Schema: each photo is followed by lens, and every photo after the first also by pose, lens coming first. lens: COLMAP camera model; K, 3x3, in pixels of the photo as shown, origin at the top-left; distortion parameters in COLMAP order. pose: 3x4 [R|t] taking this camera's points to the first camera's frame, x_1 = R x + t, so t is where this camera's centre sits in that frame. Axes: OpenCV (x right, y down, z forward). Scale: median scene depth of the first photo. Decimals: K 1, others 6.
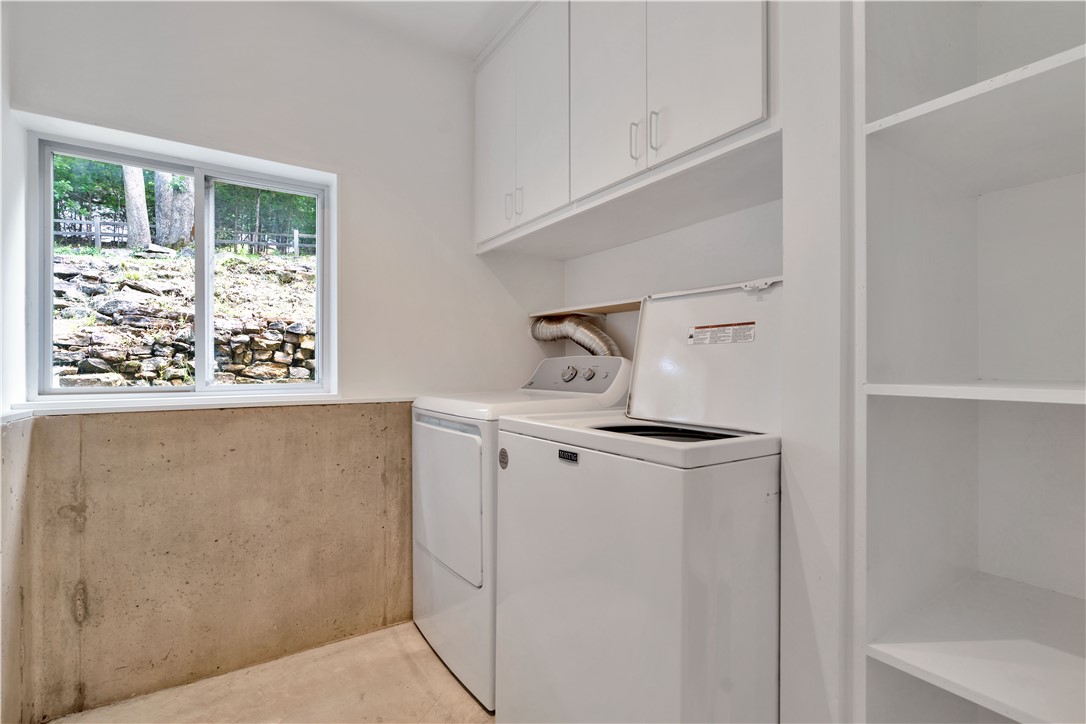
lens RADIAL K [[492.3, 0, 541.3], [0, 492.3, 364.4], [0, 0, 1]] dist [-0.007955, 0.003158]
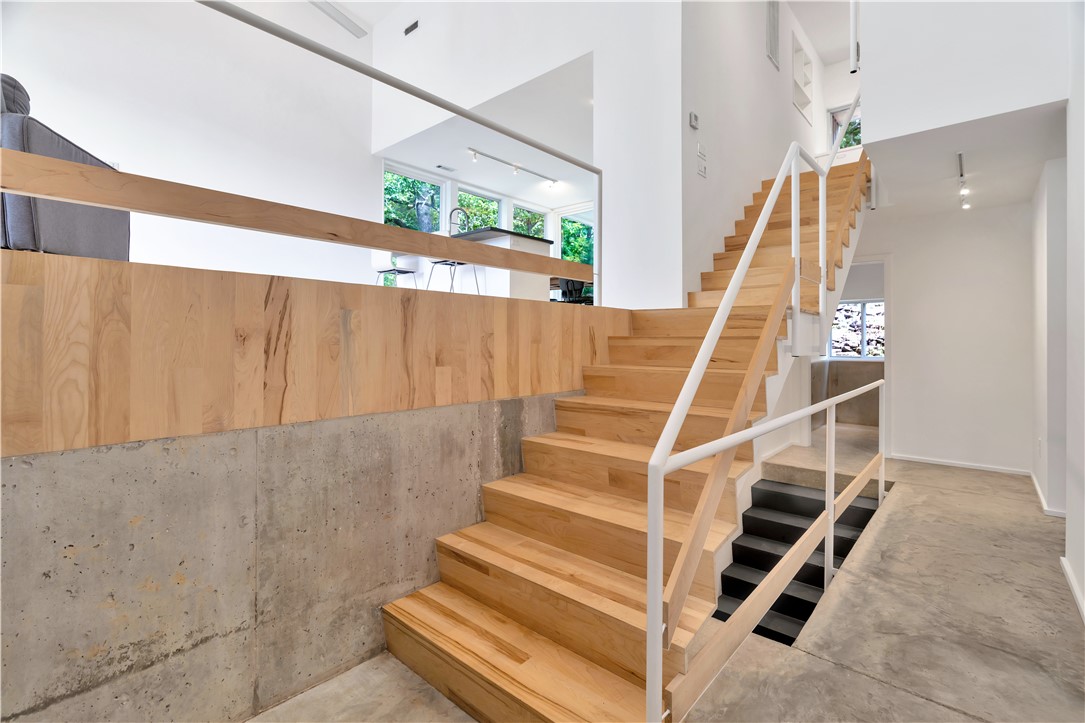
lens RADIAL K [[491.9, 0, 546.2], [0, 491.9, 336.4], [0, 0, 1]] dist [-0.007955, 0.003158]
pose [[0.247929, -0.011566, -0.968709, 1.126595], [0.002201, 0.999933, -0.011376, -0.035426], [0.968776, 0.000689, 0.247938, -1.102889]]
